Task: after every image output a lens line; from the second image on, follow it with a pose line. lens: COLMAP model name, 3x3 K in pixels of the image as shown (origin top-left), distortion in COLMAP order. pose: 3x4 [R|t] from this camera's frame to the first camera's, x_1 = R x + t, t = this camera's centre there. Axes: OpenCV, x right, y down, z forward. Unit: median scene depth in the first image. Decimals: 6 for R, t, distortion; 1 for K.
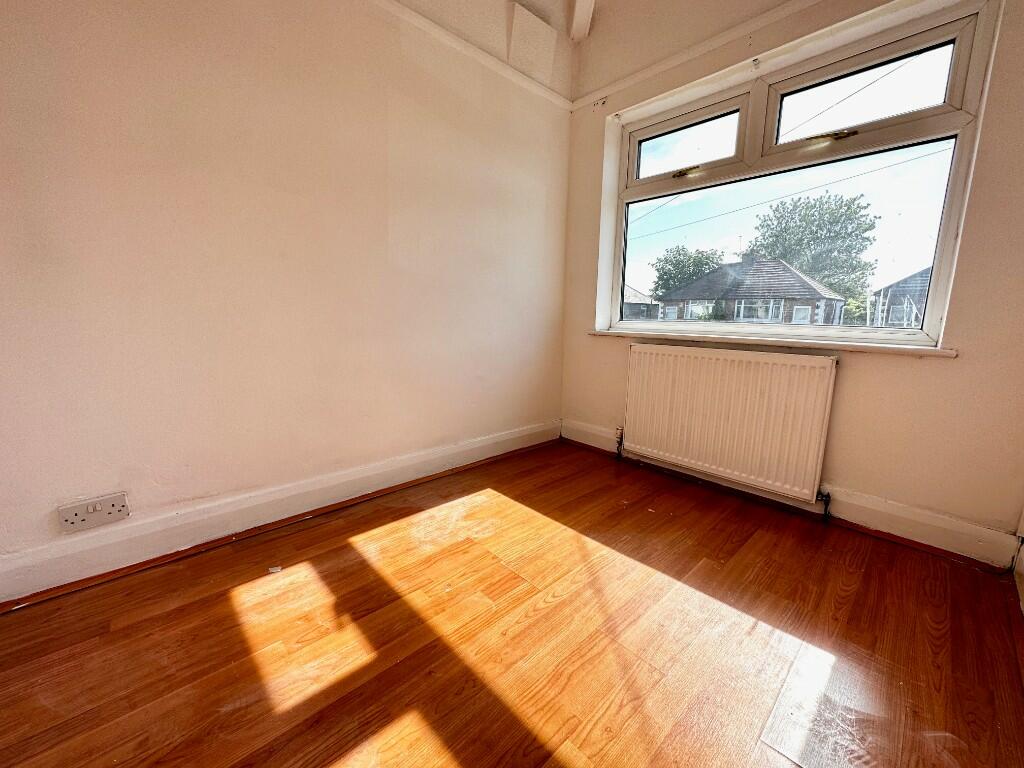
lens RADIAL K [[407.7, 0, 514.2], [0, 407.7, 382.4], [0, 0, 1]] dist [0.001298, 0.000033]
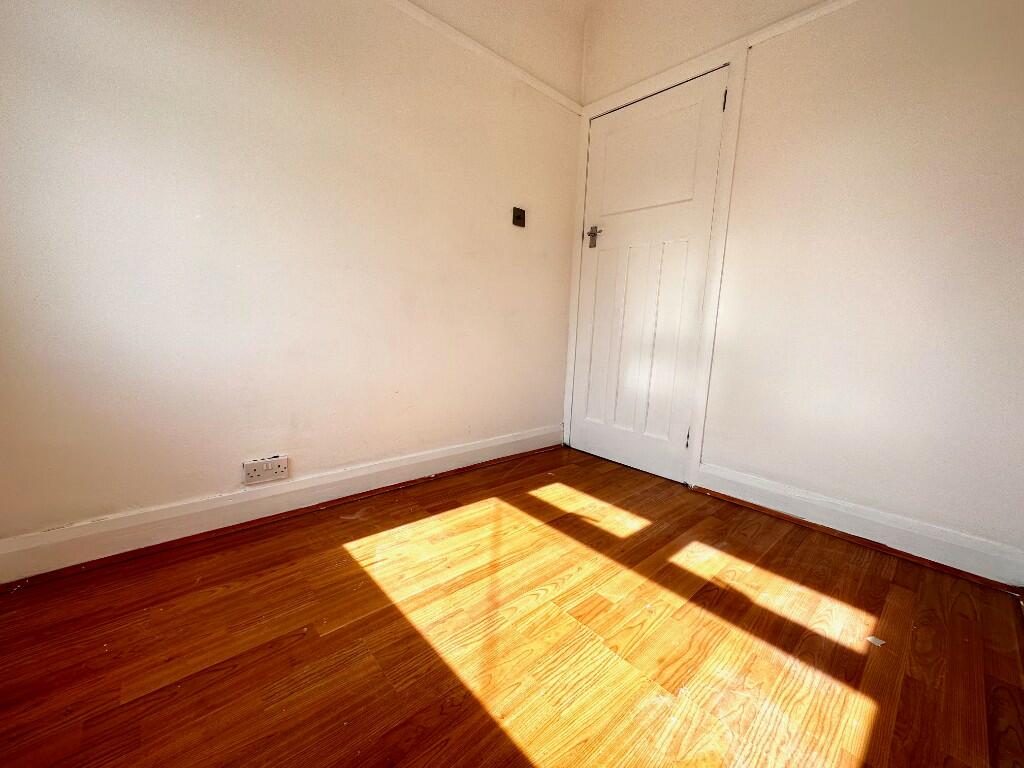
lens RADIAL K [[407.7, 0, 514.2], [0, 407.7, 382.4], [0, 0, 1]] dist [0.001298, 0.000033]
pose [[-0.998147, -0.059414, 0.013151, 0.167167], [-0.052321, 0.948276, 0.313107, -0.265454], [-0.031074, 0.311839, -0.949627, 1.731475]]
